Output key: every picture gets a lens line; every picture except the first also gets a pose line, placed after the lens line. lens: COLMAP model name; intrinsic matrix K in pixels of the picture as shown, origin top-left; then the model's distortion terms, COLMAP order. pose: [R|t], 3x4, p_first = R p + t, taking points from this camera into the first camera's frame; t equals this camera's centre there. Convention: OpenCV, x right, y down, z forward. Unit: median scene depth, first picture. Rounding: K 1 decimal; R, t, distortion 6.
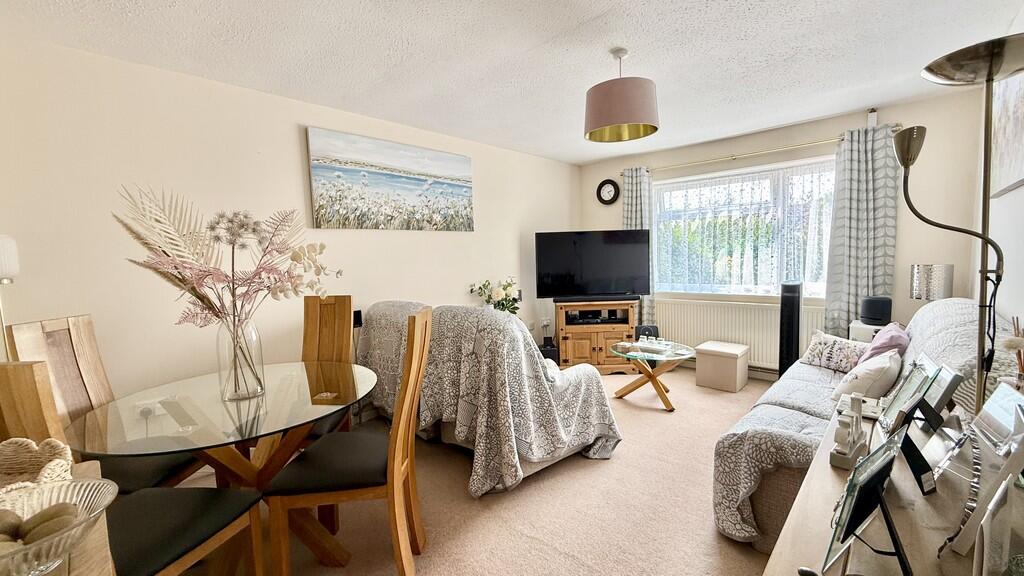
lens RADIAL K [[411.5, 0, 507.1], [0, 411.5, 287.5], [0, 0, 1]] dist [0.000265, -0.000222]
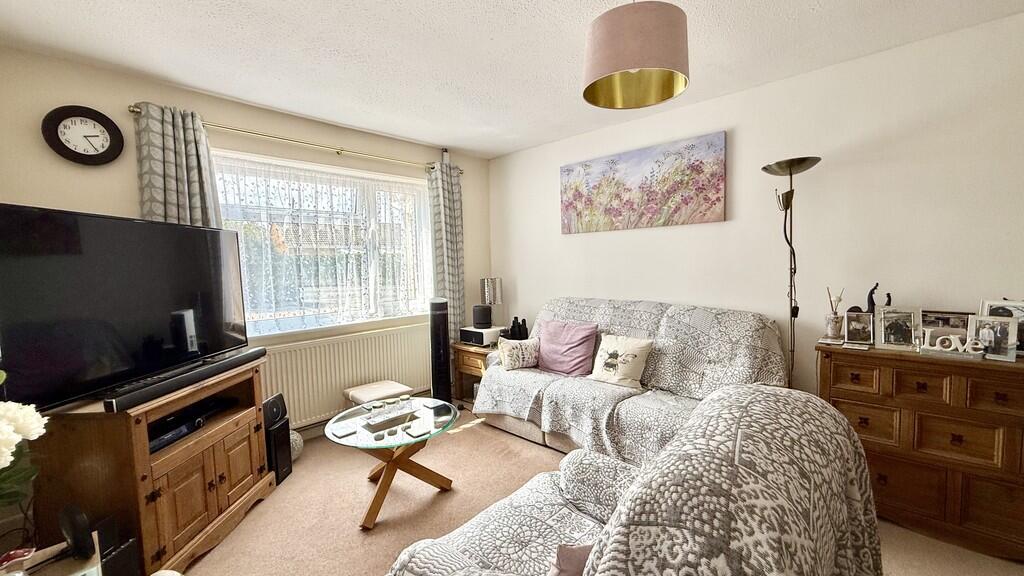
lens RADIAL K [[411.5, 0, 507.1], [0, 411.5, 287.5], [0, 0, 1]] dist [0.000265, -0.000222]
pose [[-0.004739, -0.030906, 0.999511, -0.272236], [0.105325, 0.993947, 0.031233, -0.051922], [-0.994427, 0.105421, -0.001455, 0.779203]]
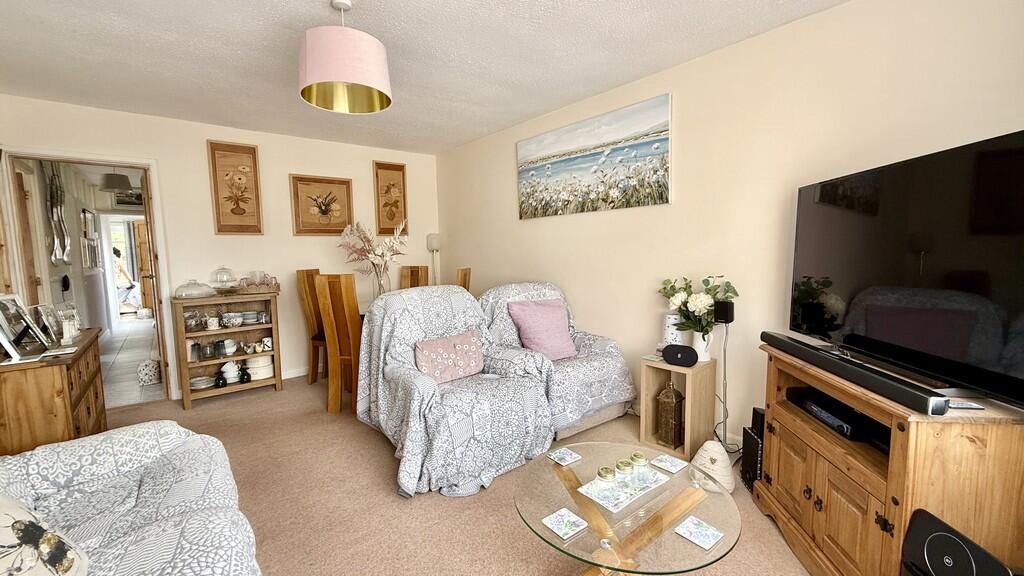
lens RADIAL K [[411.5, 0, 507.1], [0, 411.5, 287.5], [0, 0, 1]] dist [0.000265, -0.000222]
pose [[-0.115775, 0.123064, -0.985622, 0.694671], [-0.057614, 0.989792, 0.130352, -0.078444], [0.991603, 0.071877, -0.107503, 0.893835]]
